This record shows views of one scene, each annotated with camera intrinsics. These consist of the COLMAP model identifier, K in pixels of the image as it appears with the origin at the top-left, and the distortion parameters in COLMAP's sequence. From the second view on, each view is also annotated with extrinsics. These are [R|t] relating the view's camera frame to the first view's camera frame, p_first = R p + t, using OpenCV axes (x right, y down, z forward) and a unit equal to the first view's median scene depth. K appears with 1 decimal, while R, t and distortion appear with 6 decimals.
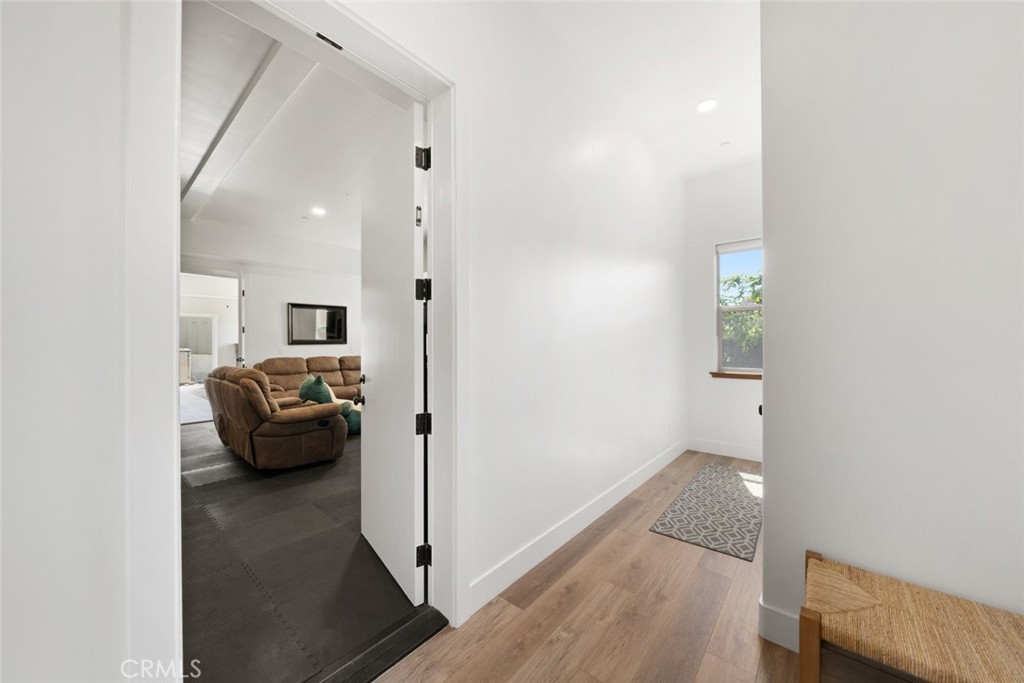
lens RADIAL K [[356.9, 0, 514.7], [0, 356.9, 337.7], [0, 0, 1]] dist [-0.000610, 0.000065]
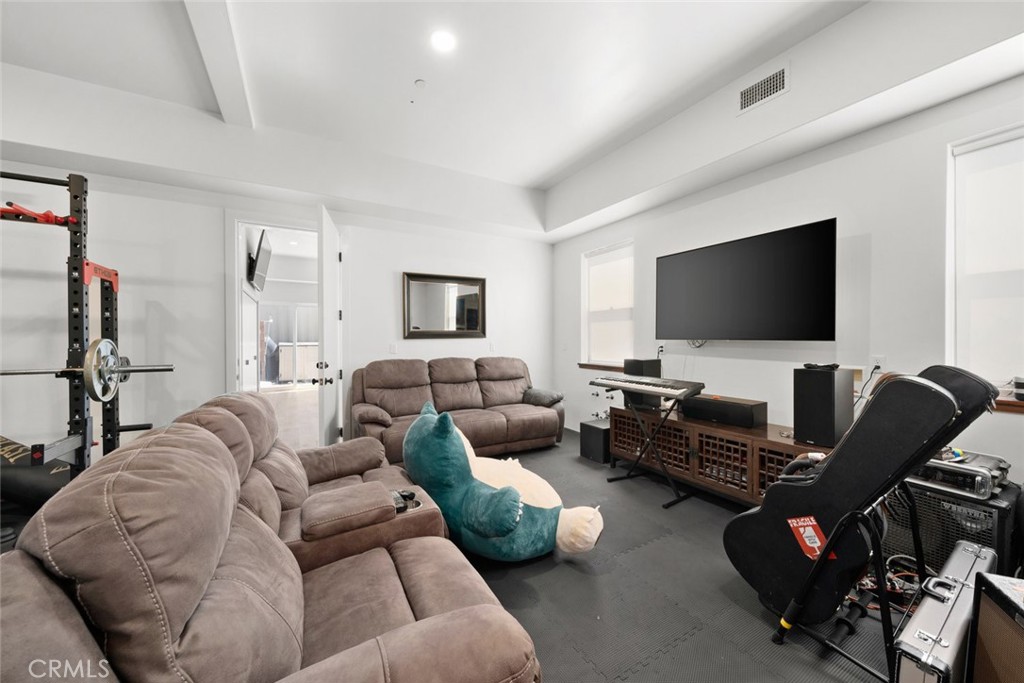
lens RADIAL K [[382.2, 0, 517.4], [0, 382.2, 333.0], [0, 0, 1]] dist [-0.002525, -0.000171]
pose [[0.947510, 0.003981, -0.319701, -0.221076], [-0.001027, 0.999955, 0.009408, 0.002660], [0.319724, -0.008586, 0.947472, 0.412666]]
